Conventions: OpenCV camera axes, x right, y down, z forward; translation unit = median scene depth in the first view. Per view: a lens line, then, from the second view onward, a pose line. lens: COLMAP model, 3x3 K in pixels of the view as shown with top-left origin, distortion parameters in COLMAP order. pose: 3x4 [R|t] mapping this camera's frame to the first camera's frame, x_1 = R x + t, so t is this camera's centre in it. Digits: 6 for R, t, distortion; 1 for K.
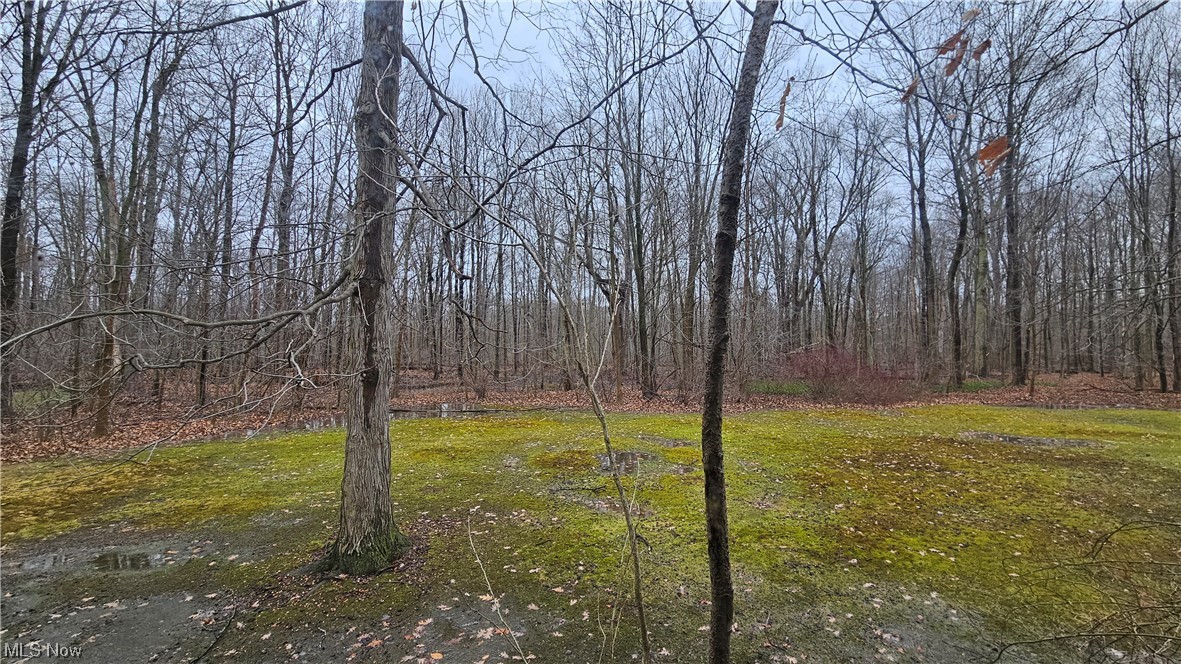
lens RADIAL K [[492.9, 0, 588.3], [0, 492.9, 334.4], [0, 0, 1]] dist [0.021388, 0.000046]
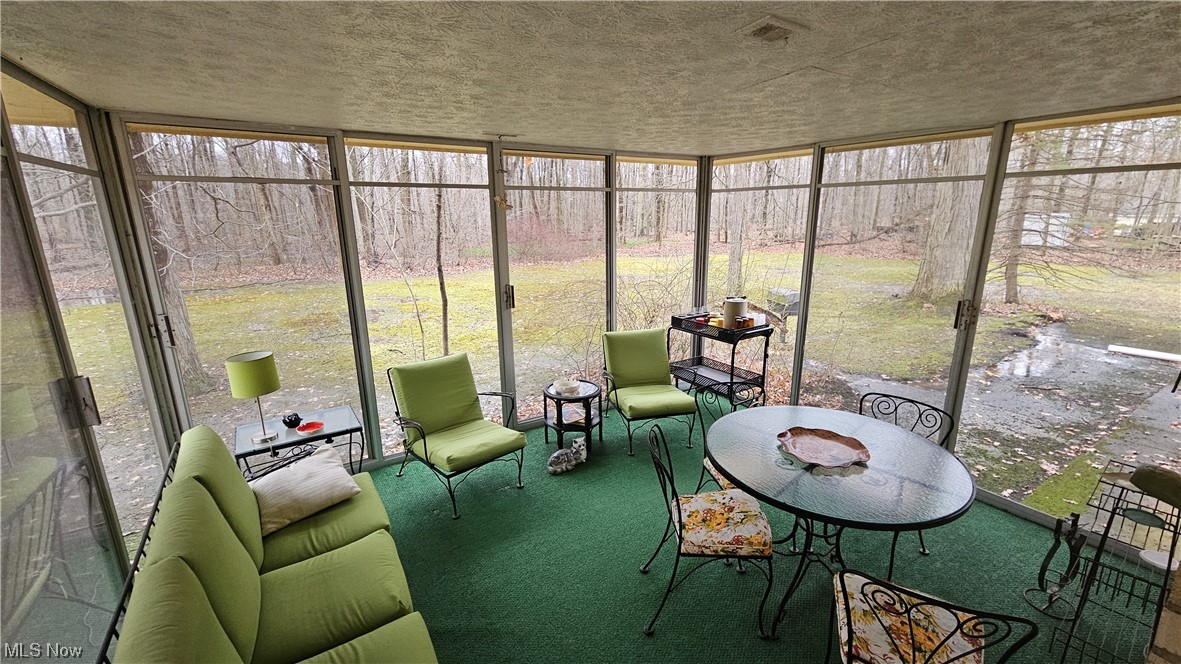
lens RADIAL K [[492.9, 0, 588.5], [0, 492.9, 333.2], [0, 0, 1]] dist [0.021388, 0.000046]
pose [[0.853189, -0.130336, 0.505055, -0.052220], [-0.005846, 0.965828, 0.259119, -0.014786], [-0.521569, -0.224030, 0.823272, -0.190483]]
